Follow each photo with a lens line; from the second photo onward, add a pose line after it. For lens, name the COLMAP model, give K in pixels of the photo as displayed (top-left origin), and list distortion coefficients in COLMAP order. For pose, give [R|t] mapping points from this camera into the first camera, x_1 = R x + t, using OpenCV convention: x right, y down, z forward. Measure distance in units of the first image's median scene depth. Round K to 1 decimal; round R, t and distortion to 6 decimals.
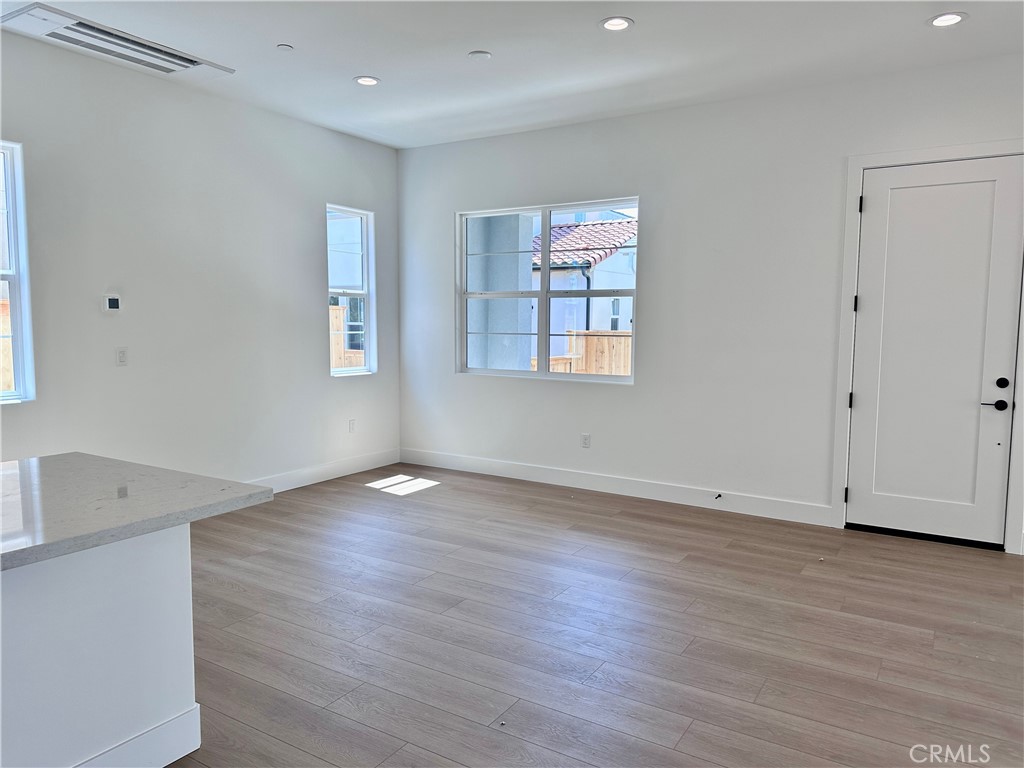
lens RADIAL K [[716.3, 0, 515.4], [0, 716.3, 392.6], [0, 0, 1]] dist [0.038483, -0.038785]
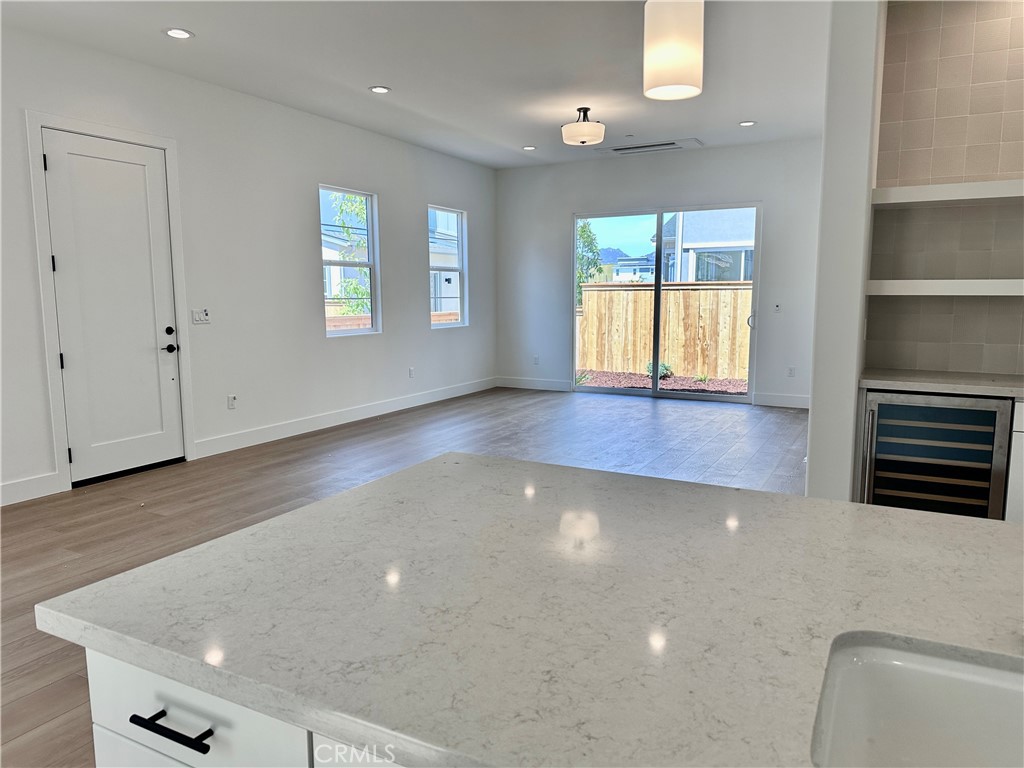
lens RADIAL K [[716.3, 0, 505.2], [0, 716.3, 392.2], [0, 0, 1]] dist [0.038483, -0.038785]
pose [[-0.058041, -0.146843, 0.987456, -0.637911], [0.105876, 0.982639, 0.152350, -0.038774], [-0.992684, 0.113390, -0.041486, 0.492617]]
